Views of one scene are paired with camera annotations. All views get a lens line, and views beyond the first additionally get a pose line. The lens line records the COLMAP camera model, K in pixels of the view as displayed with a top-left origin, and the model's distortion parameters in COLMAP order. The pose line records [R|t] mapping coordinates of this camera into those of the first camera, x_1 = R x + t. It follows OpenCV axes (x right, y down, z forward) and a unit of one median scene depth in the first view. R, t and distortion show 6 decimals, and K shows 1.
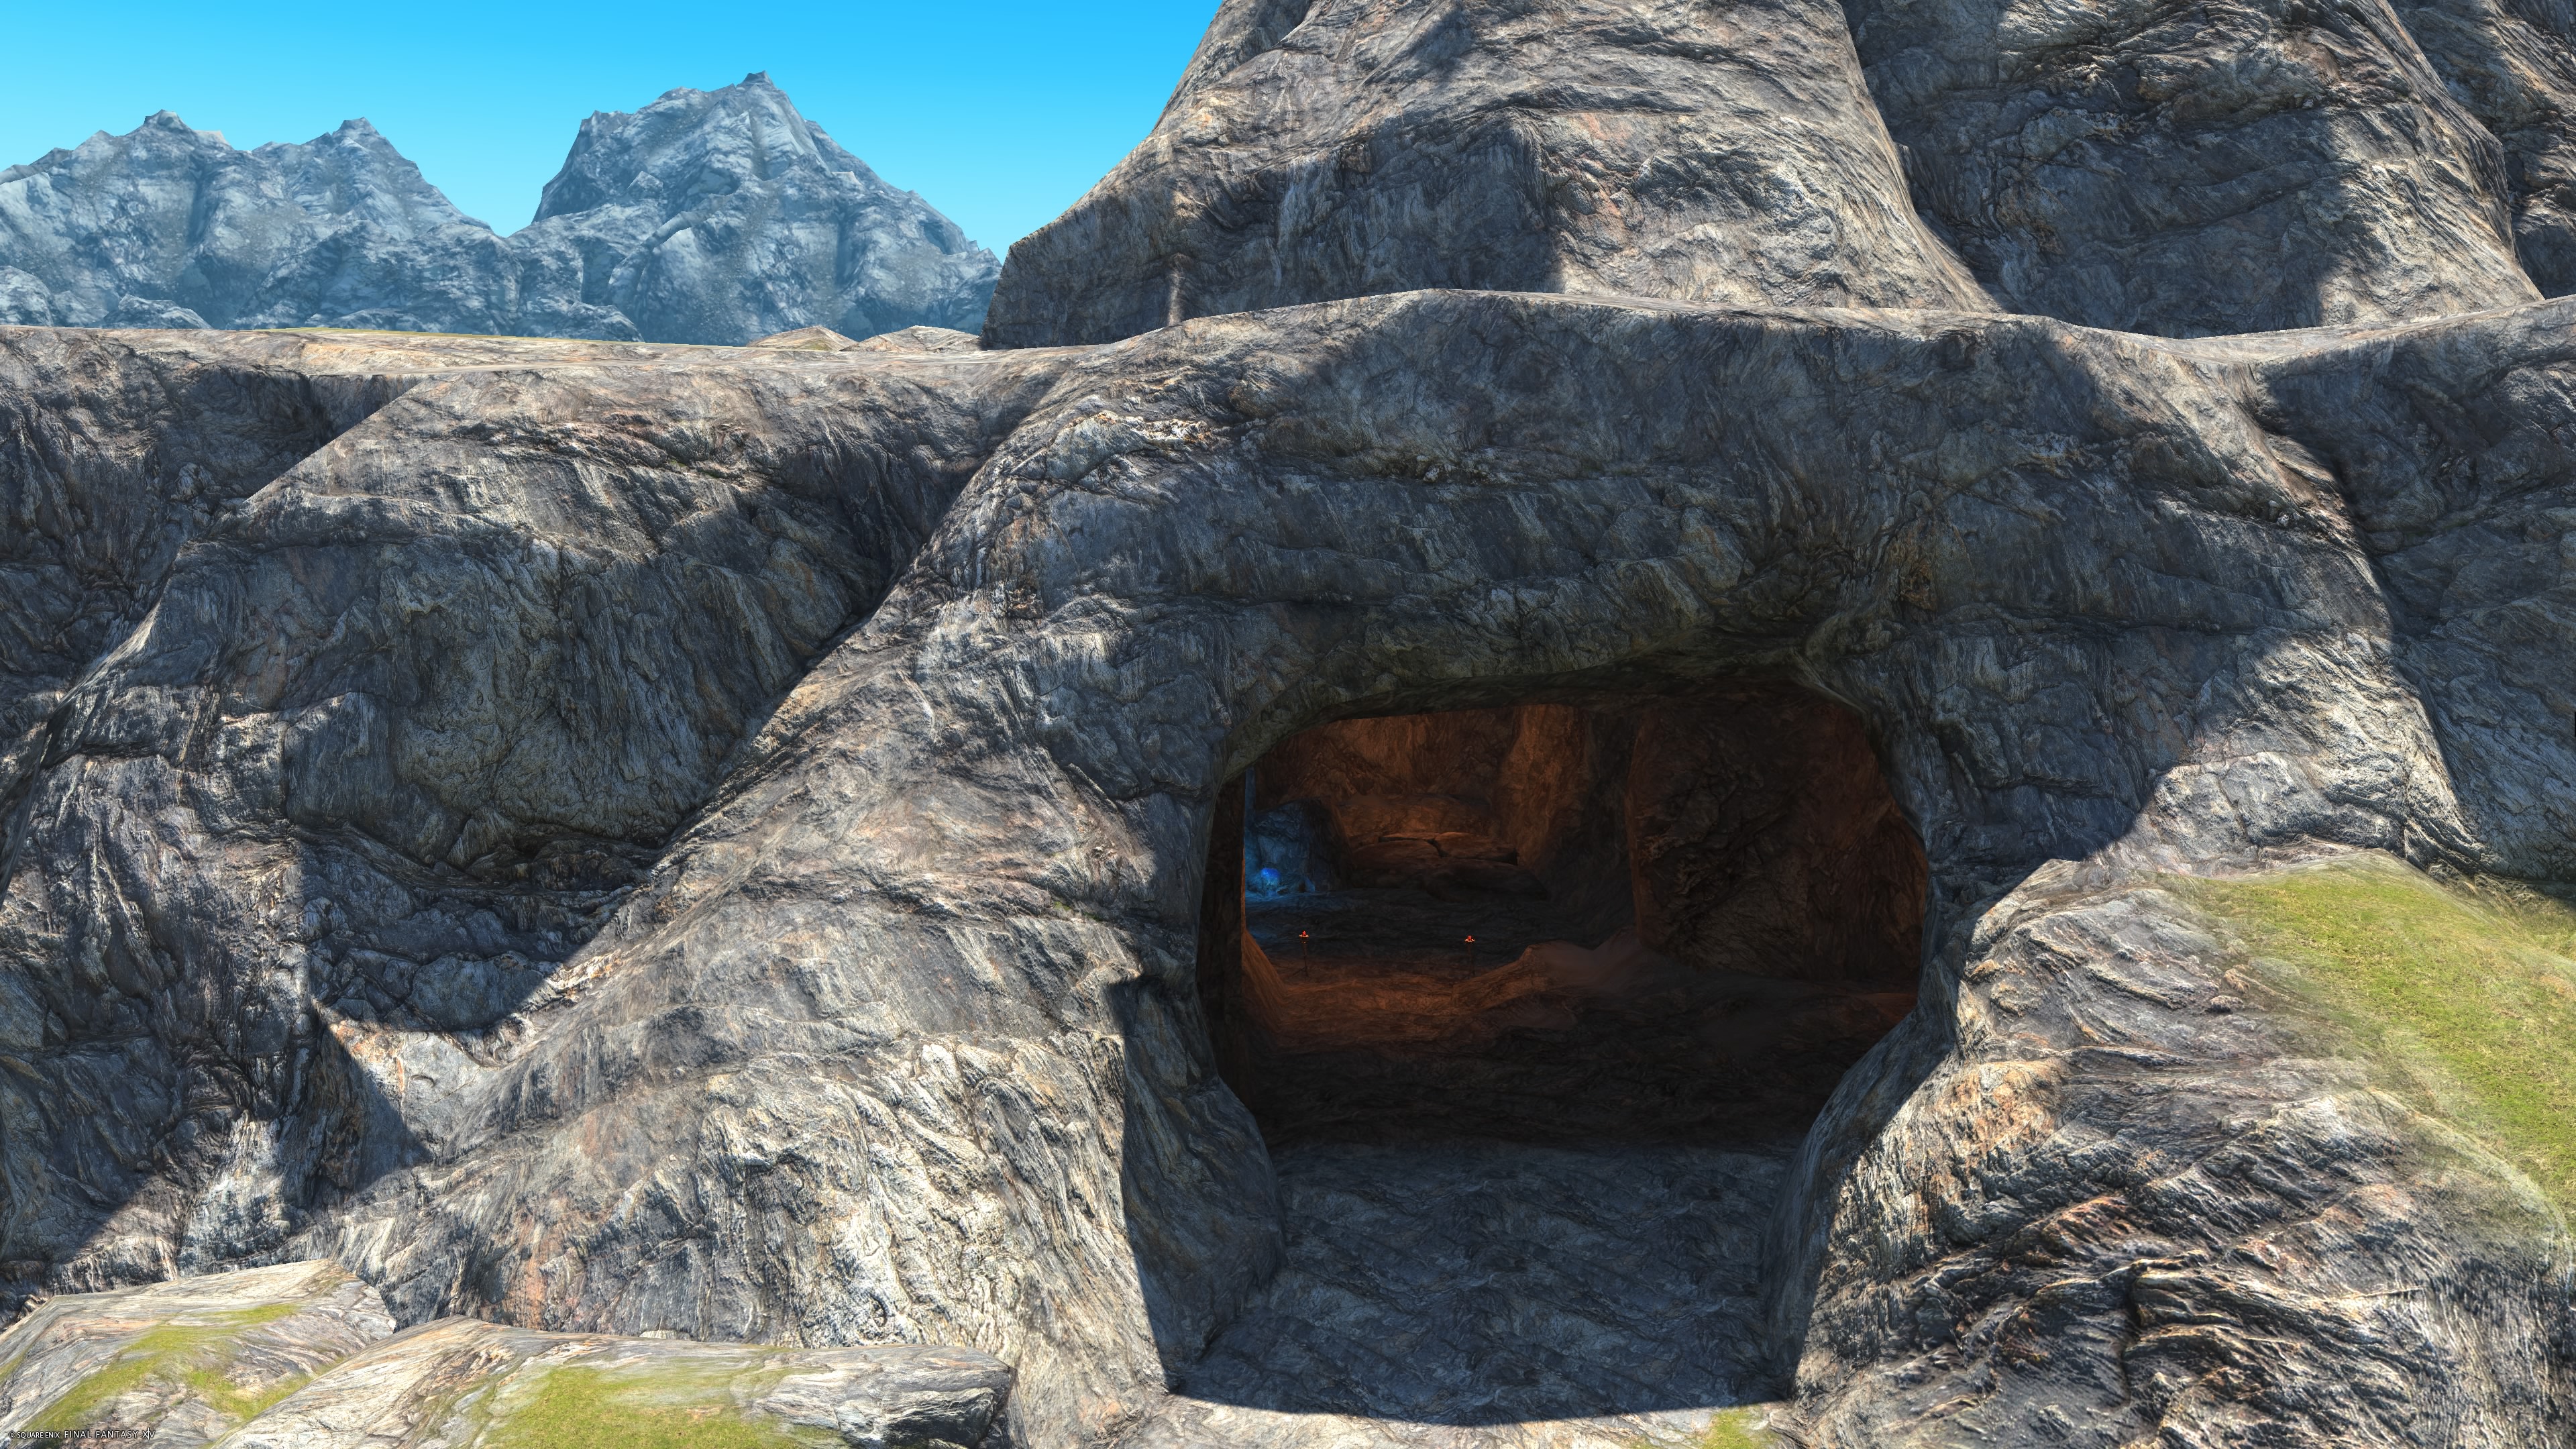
lens RADIAL K [[1762.5, 0, 1288.0], [0, 1762.5, 724.5], [0, 0, 1]] dist [-0.000594, 0.000597]
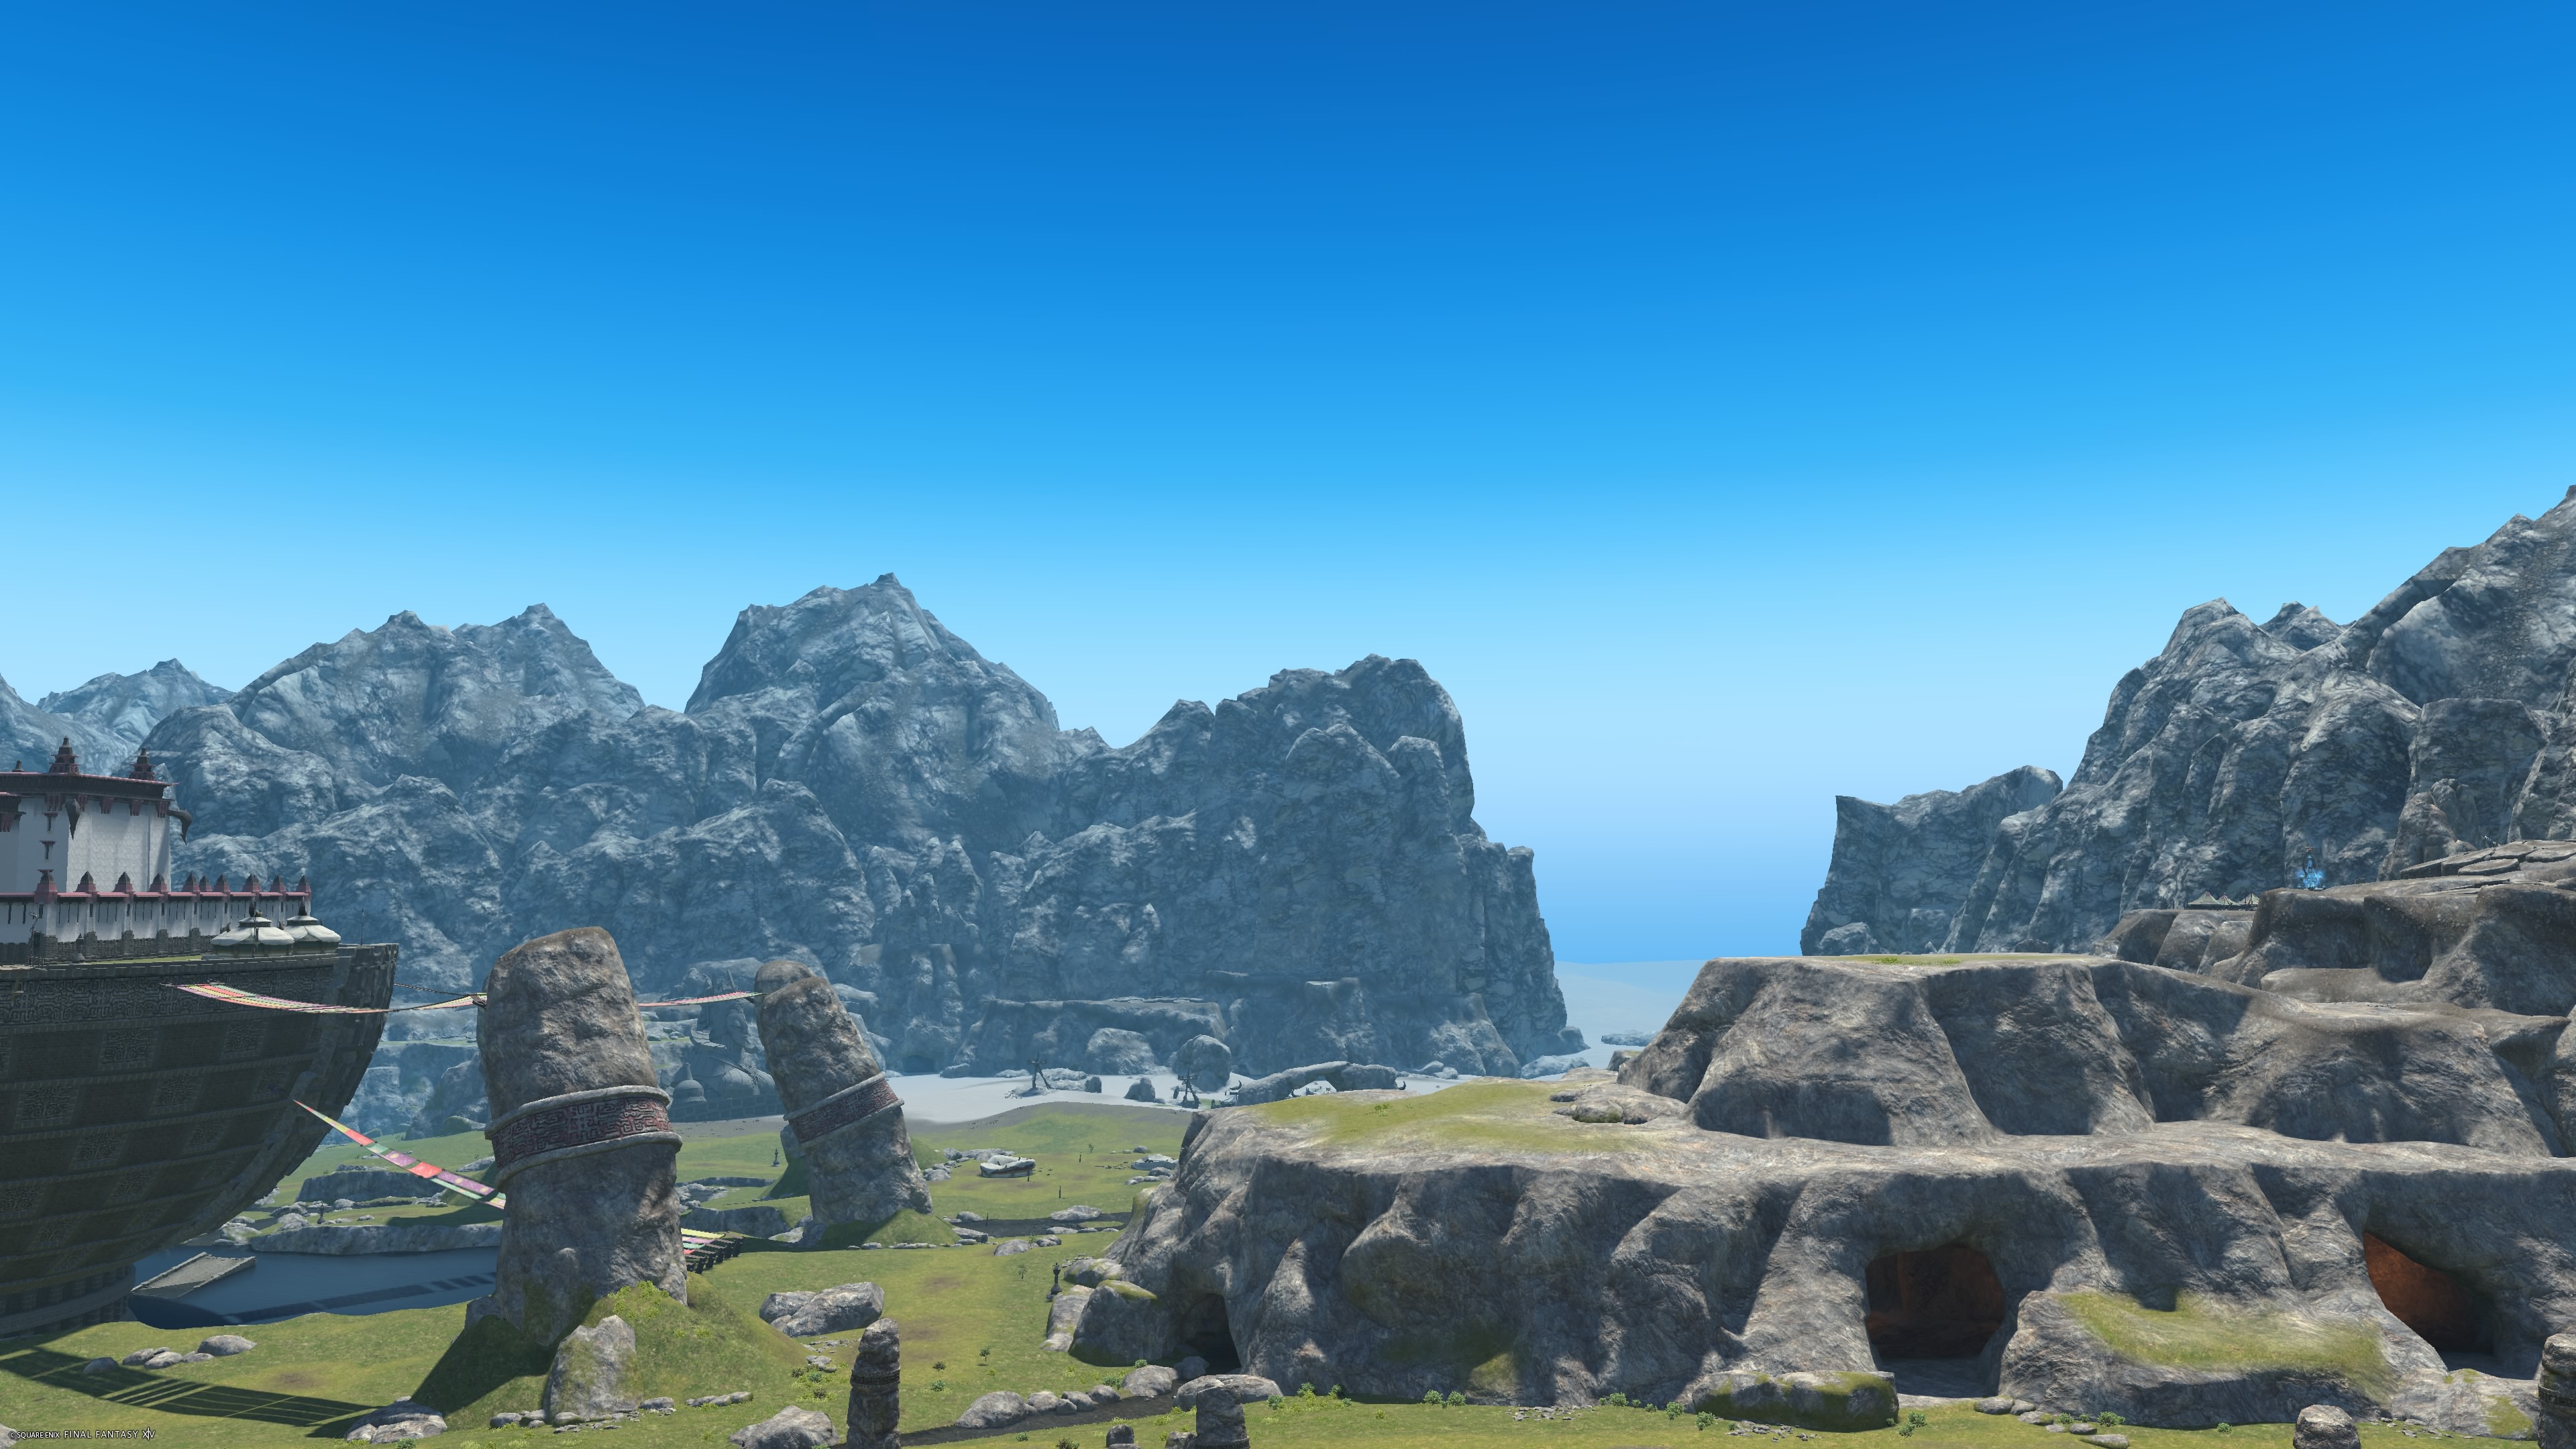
lens RADIAL K [[1762.5, 0, 1288.0], [0, 1762.5, 724.5], [0, 0, 1]] dist [-0.000594, 0.000597]
pose [[0.998915, 0.004410, 0.046359, -0.092345], [0.005125, 0.979048, -0.203564, -0.023682], [-0.046285, 0.203580, 0.977964, -0.199115]]
